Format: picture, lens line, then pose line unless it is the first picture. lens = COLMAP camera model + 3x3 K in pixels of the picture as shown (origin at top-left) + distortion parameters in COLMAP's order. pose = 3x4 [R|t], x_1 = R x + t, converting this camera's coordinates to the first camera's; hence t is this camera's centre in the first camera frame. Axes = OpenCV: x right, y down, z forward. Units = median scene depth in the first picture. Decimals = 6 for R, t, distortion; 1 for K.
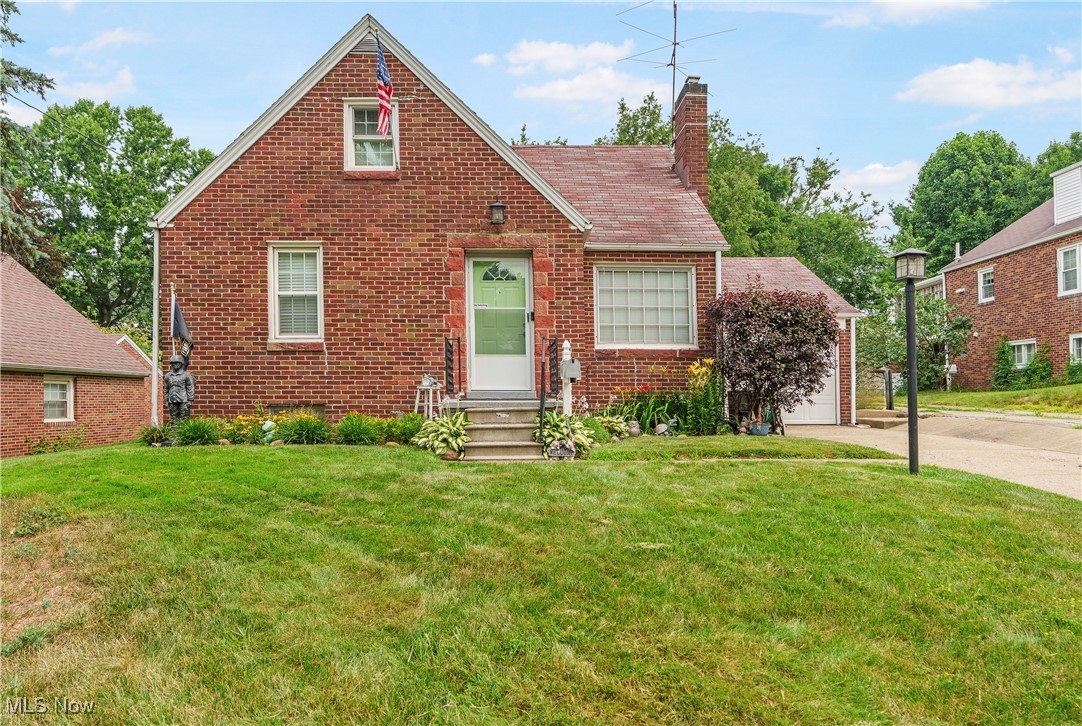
lens RADIAL K [[637.9, 0, 539.9], [0, 637.9, 364.0], [0, 0, 1]] dist [-0.014161, 0.000260]
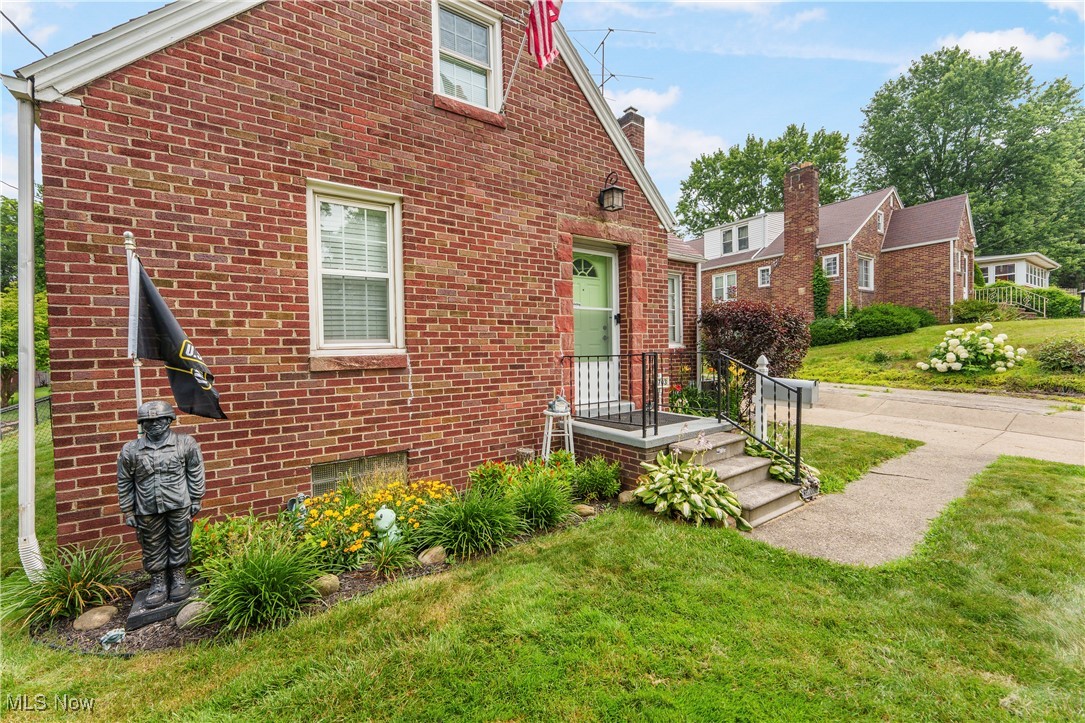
lens RADIAL K [[449.2, 0, 552.1], [0, 449.2, 341.9], [0, 0, 1]] dist [-0.005126, -0.000246]
pose [[0.842950, -0.004221, 0.537975, -0.457134], [-0.006569, 0.999814, 0.018138, -0.055330], [-0.537951, -0.018823, 0.842766, 0.538386]]
